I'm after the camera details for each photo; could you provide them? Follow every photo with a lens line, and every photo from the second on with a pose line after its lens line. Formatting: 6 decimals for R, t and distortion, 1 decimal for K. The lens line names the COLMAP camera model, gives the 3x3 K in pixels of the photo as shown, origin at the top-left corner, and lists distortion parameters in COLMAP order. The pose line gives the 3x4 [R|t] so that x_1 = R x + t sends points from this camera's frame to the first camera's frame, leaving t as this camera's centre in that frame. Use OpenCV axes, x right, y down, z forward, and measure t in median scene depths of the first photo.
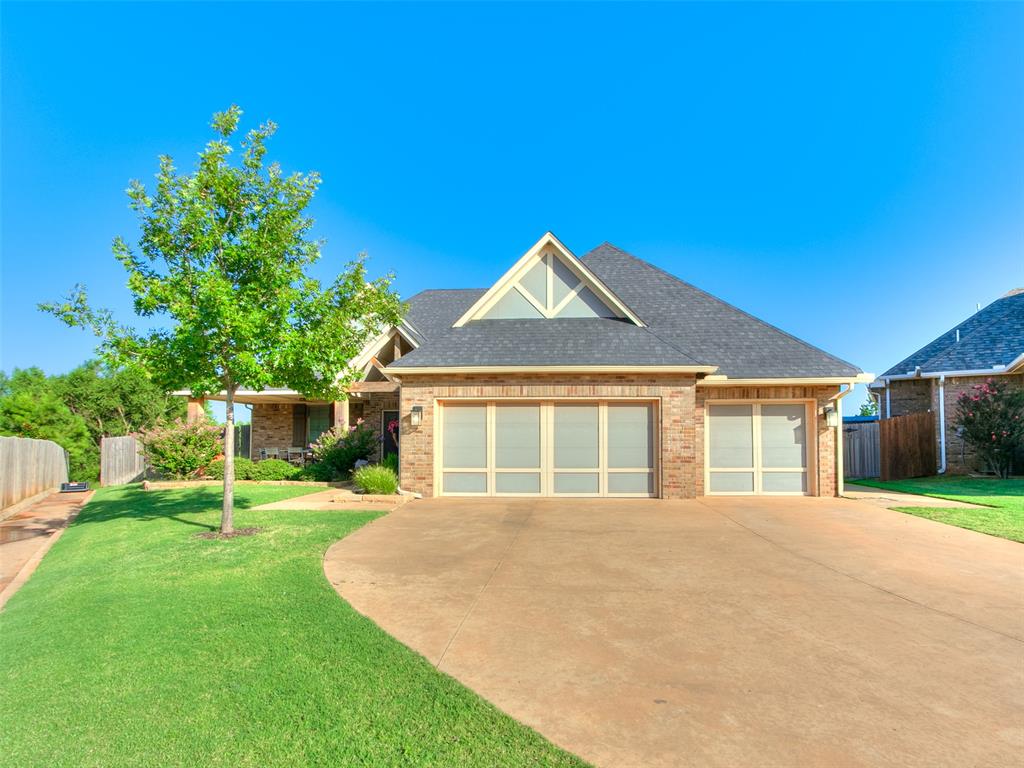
lens RADIAL K [[514.4, 0, 511.5], [0, 514.4, 392.3], [0, 0, 1]] dist [-0.001956, 0.019328]
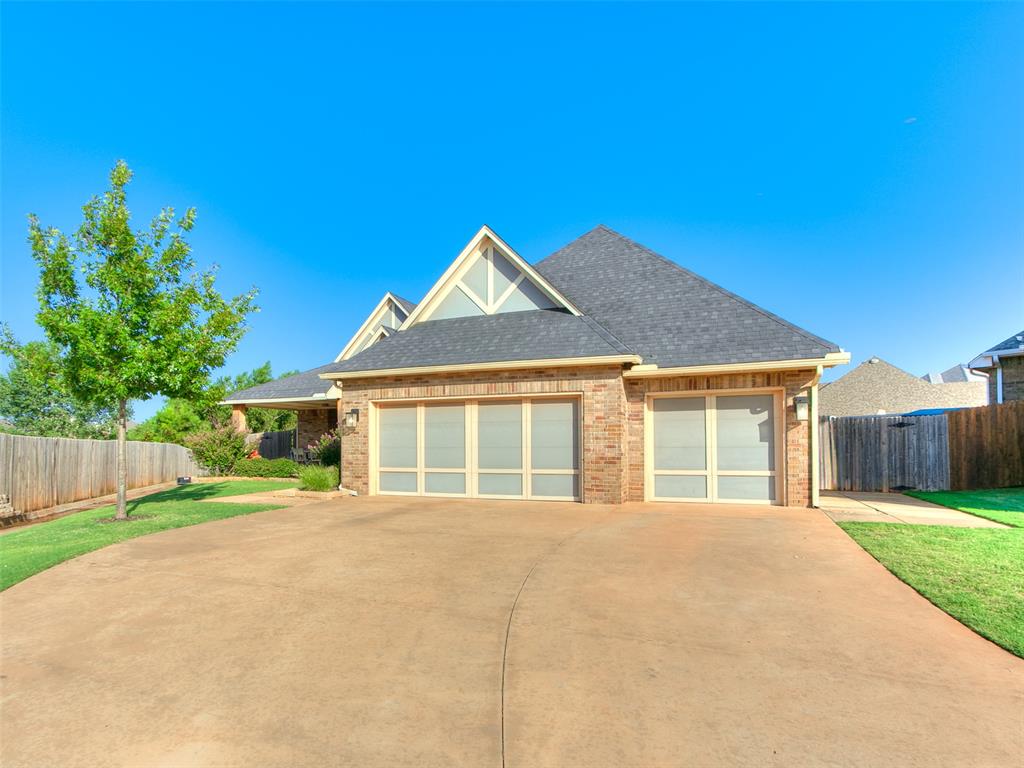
lens RADIAL K [[525.4, 0, 499.4], [0, 525.4, 397.8], [0, 0, 1]] dist [-0.001965, 0.022214]
pose [[0.950197, -0.031991, -0.310004, 0.430564], [0.034996, 0.999379, 0.004133, 0.010695], [0.309680, -0.014775, 0.950726, 0.066748]]
